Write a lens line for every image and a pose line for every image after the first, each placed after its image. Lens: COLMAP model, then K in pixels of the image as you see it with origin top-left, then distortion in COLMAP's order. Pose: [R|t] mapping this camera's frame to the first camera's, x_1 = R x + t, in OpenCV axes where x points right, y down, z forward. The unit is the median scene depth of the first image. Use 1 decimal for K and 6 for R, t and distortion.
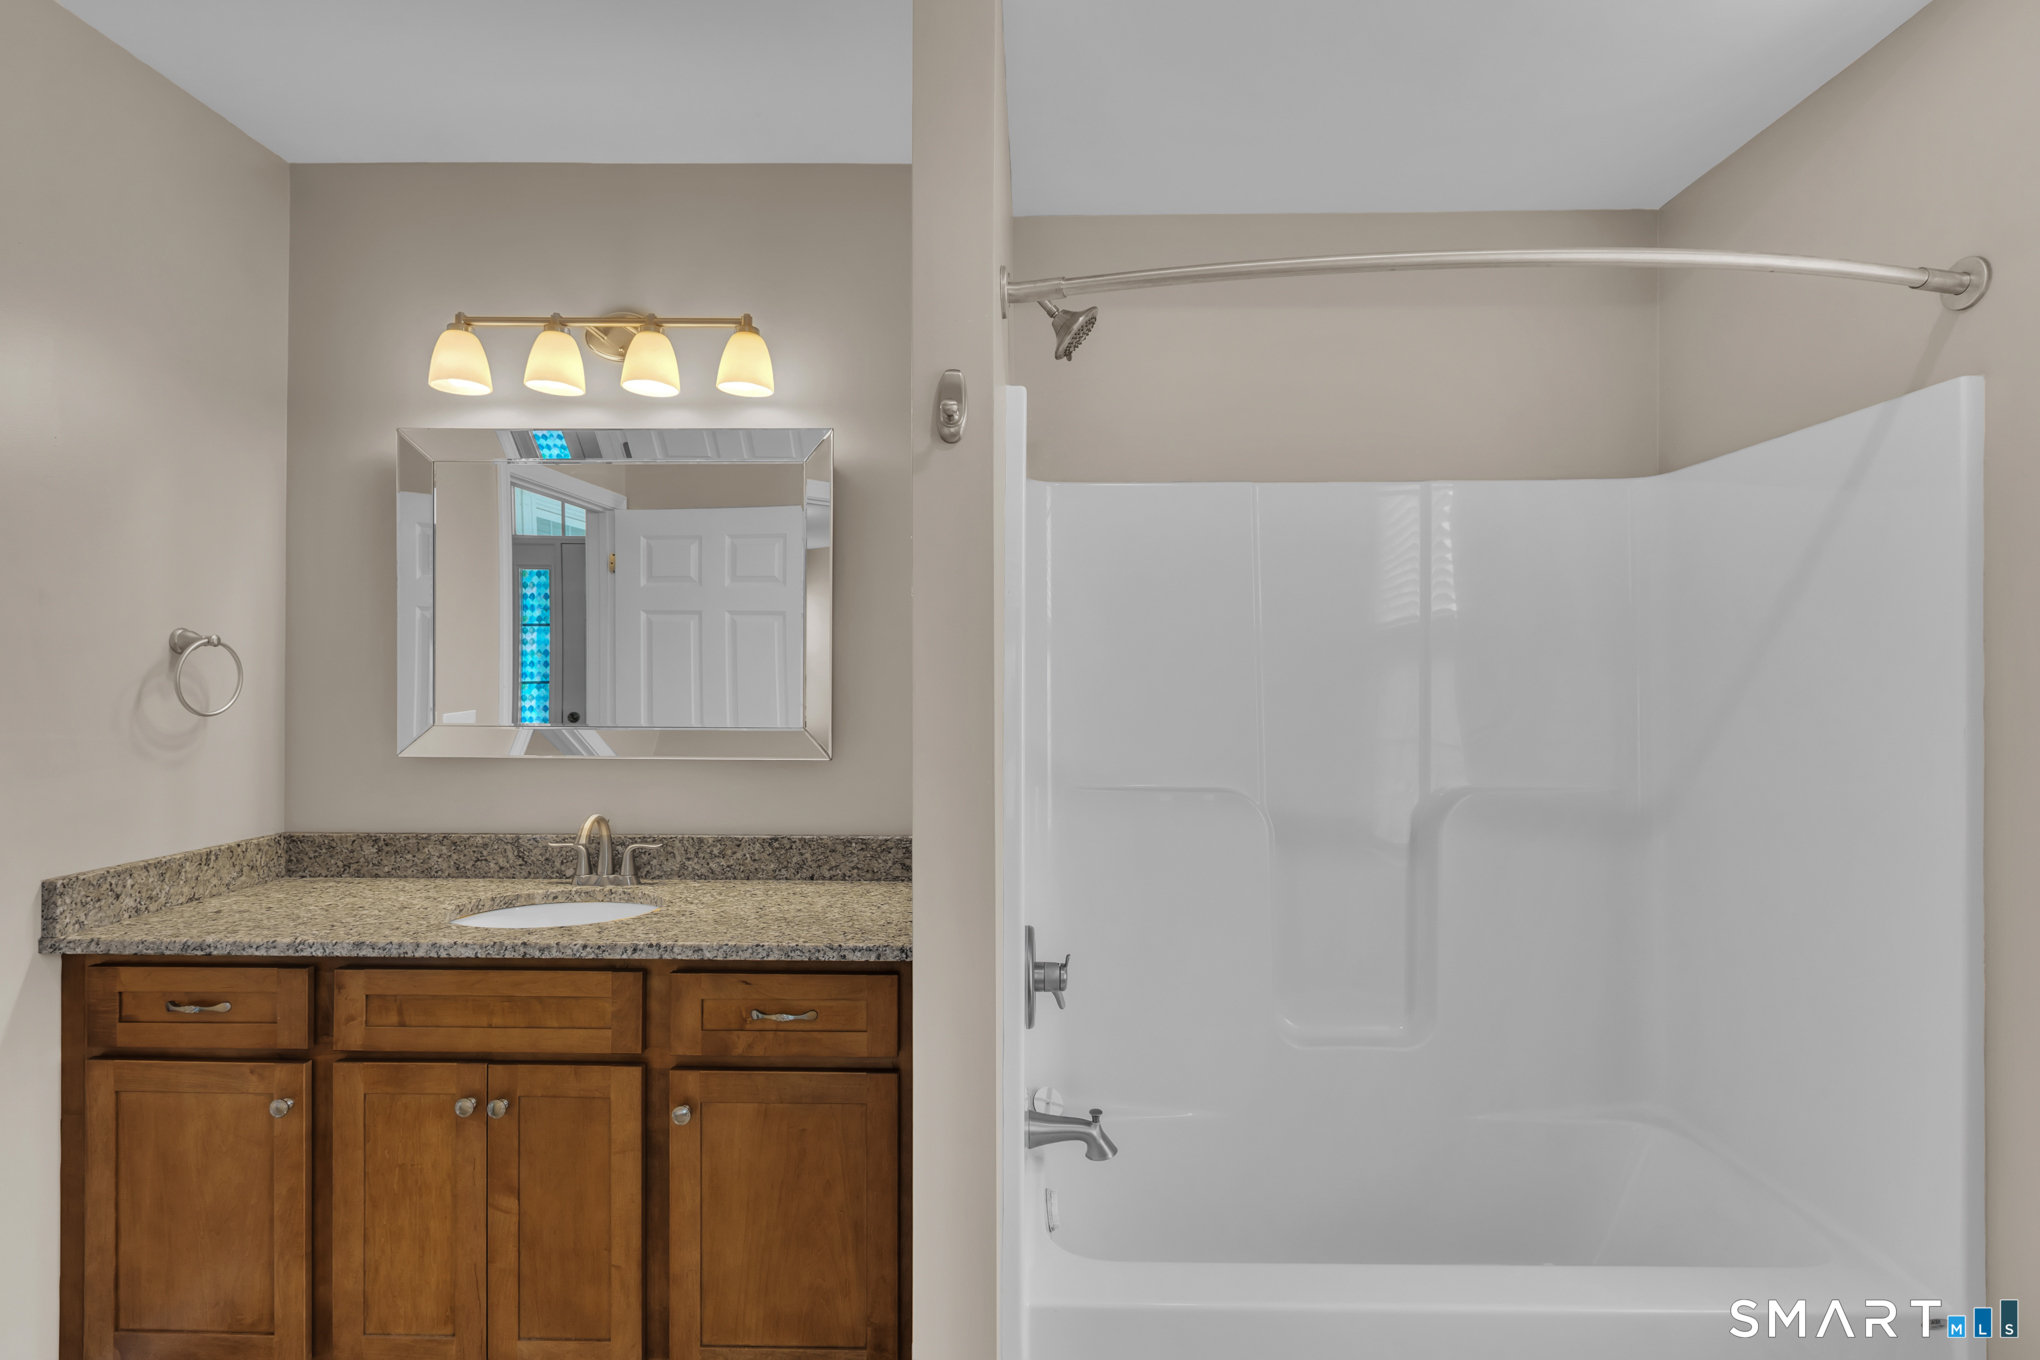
lens RADIAL K [[923.8, 0, 1020.0], [0, 923.8, 680.0], [0, 0, 1]] dist [0.000006, -0.000384]
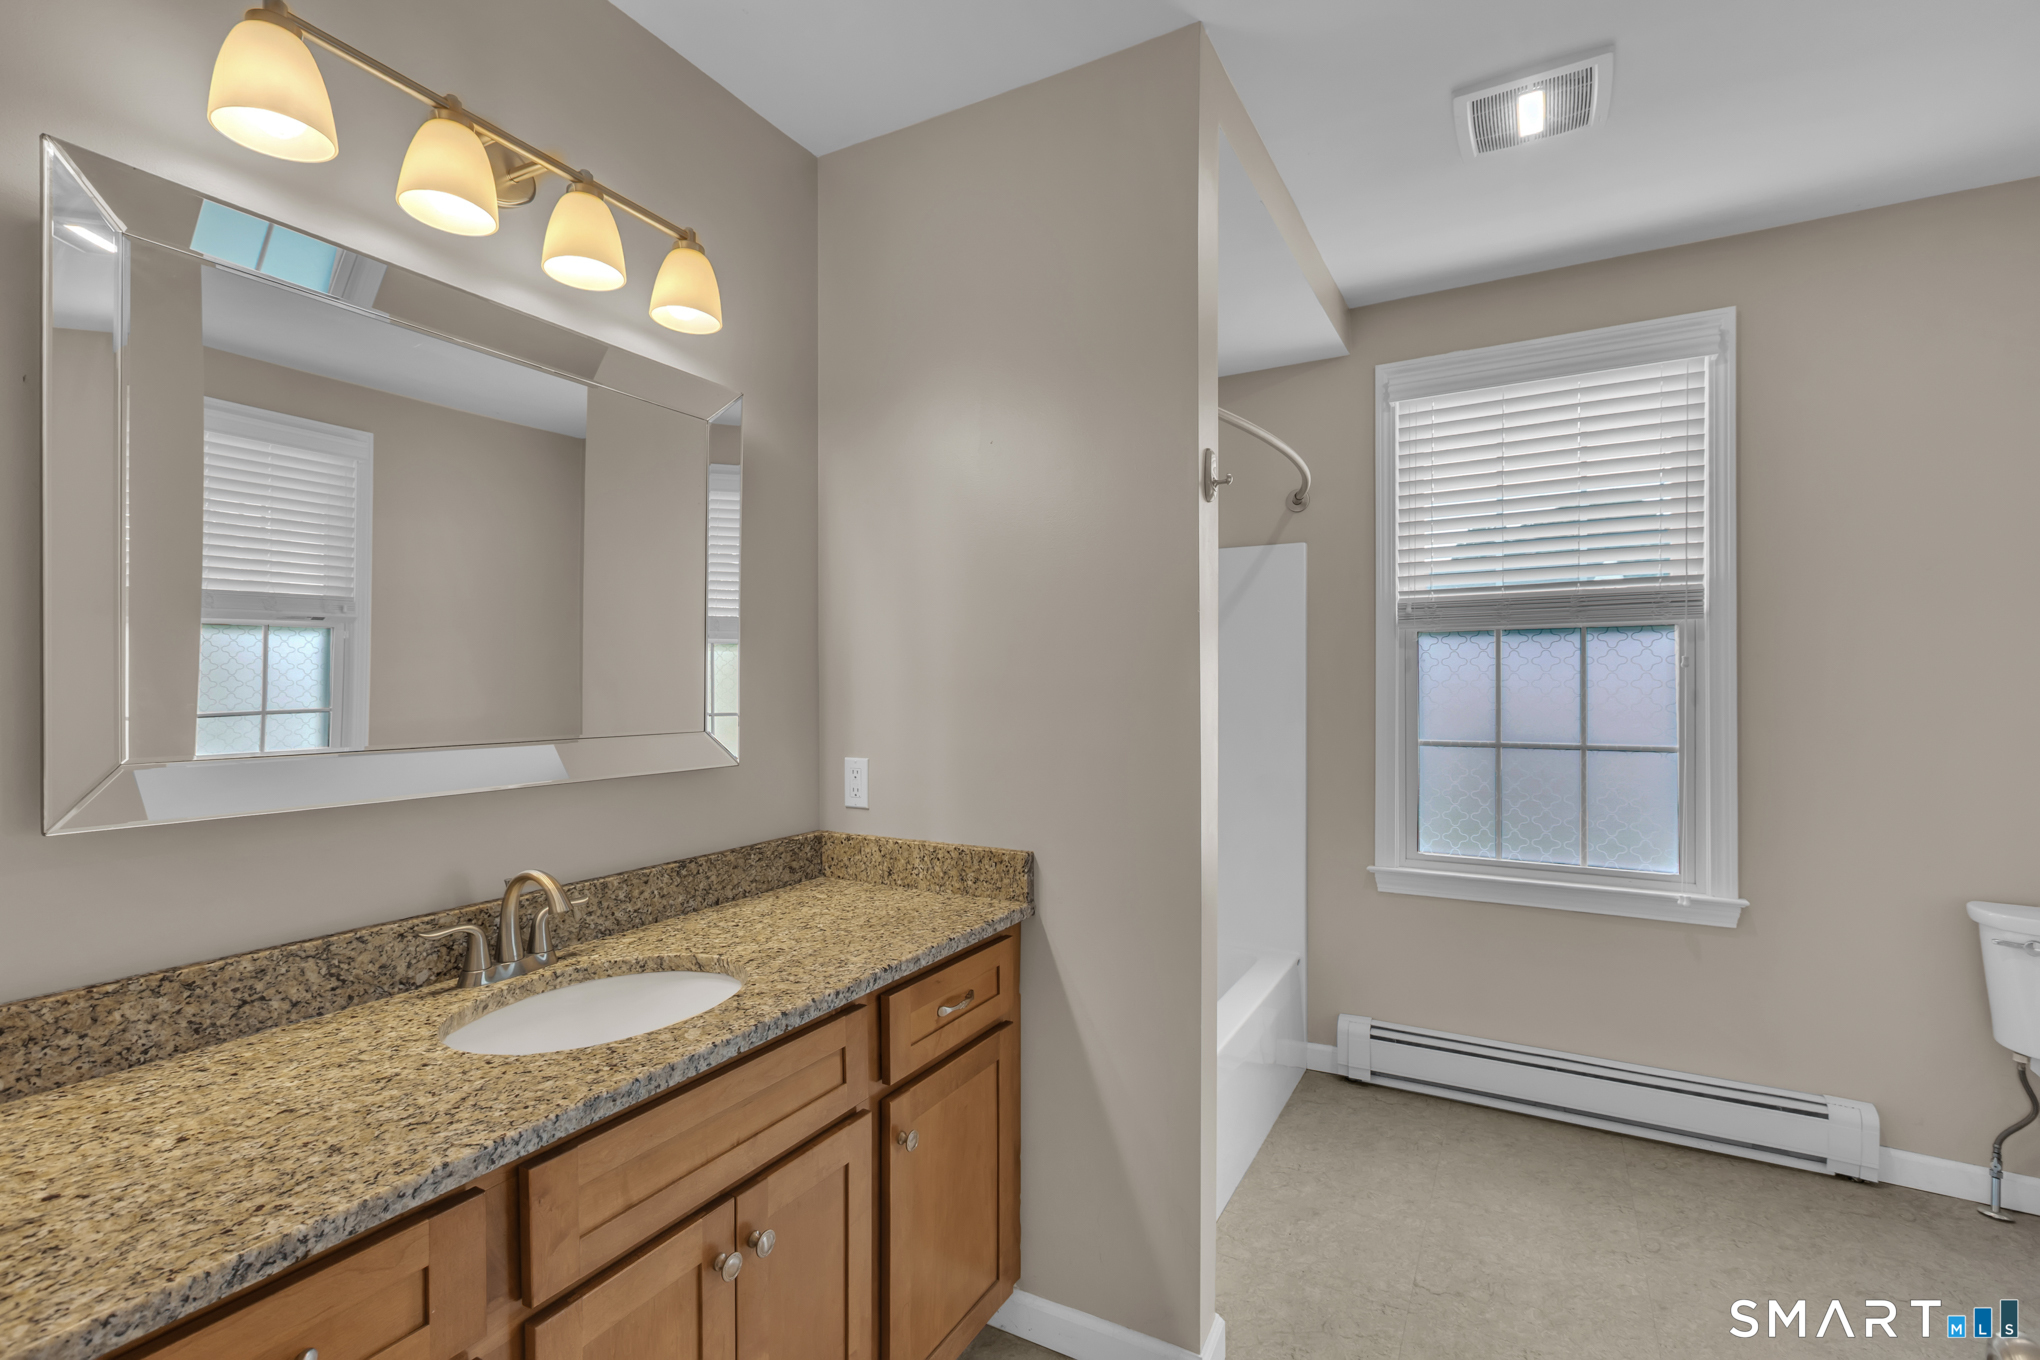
lens RADIAL K [[937.9, 0, 935.4], [0, 937.9, 680.9], [0, 0, 1]] dist [-0.000652, -0.000530]
pose [[0.505370, -0.003342, 0.862896, -0.880954], [-0.000920, 0.999990, 0.004412, 0.001769], [-0.862902, -0.003024, 0.505362, 0.378003]]
